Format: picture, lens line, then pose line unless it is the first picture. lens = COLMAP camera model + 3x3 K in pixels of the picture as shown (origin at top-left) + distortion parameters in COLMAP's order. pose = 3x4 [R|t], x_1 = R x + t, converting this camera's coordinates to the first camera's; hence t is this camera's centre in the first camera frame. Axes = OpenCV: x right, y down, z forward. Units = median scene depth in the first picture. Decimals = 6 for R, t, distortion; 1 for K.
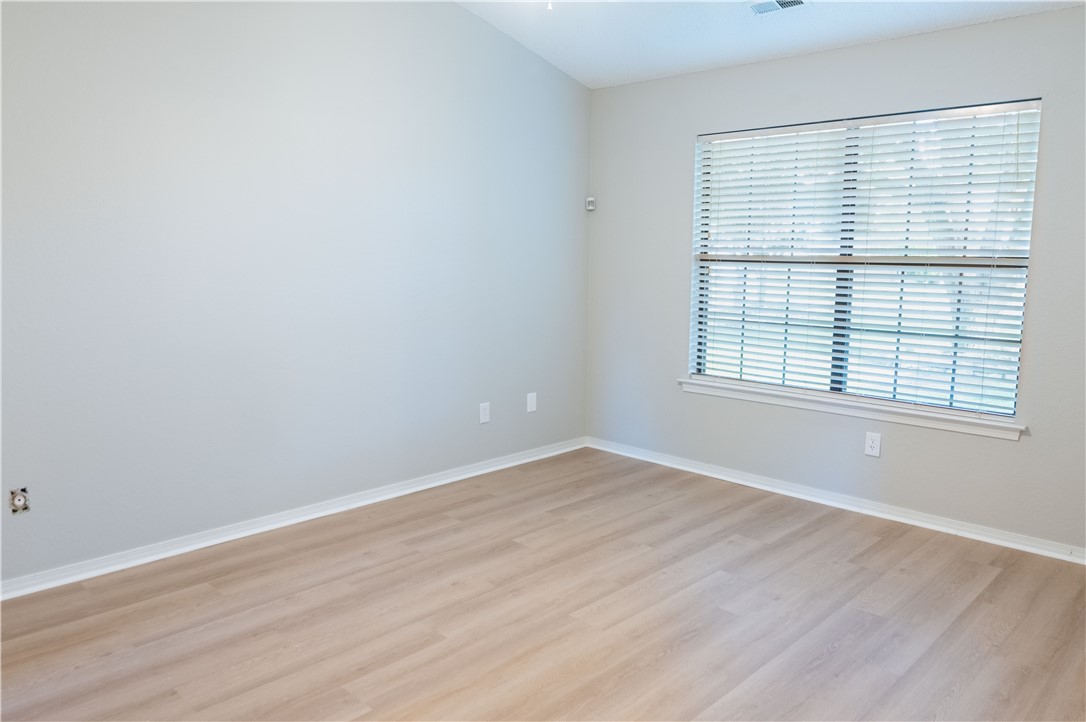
lens RADIAL K [[775.1, 0, 546.6], [0, 775.1, 358.3], [0, 0, 1]] dist [-0.013112, 0.000630]
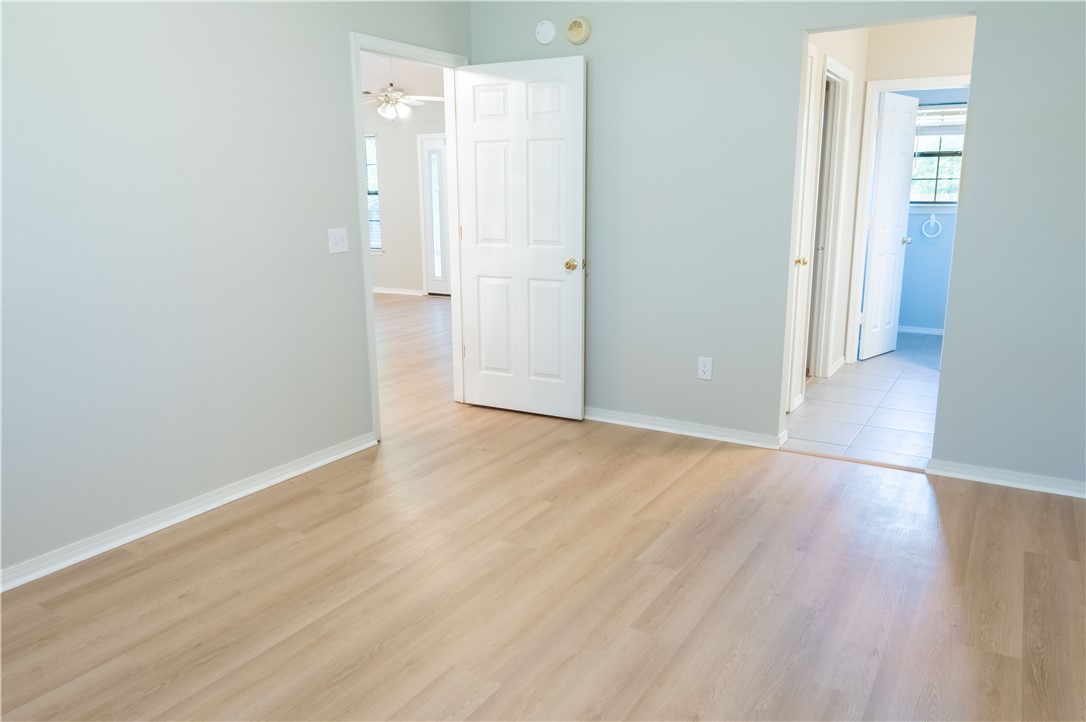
lens RADIAL K [[775.1, 0, 543.3], [0, 775.1, 359.9], [0, 0, 1]] dist [-0.013112, 0.000630]
pose [[-0.976179, 0.045266, -0.212195, 0.147341], [-0.031197, 0.938549, 0.343734, -0.235459], [0.214714, 0.342165, -0.914779, 1.761077]]
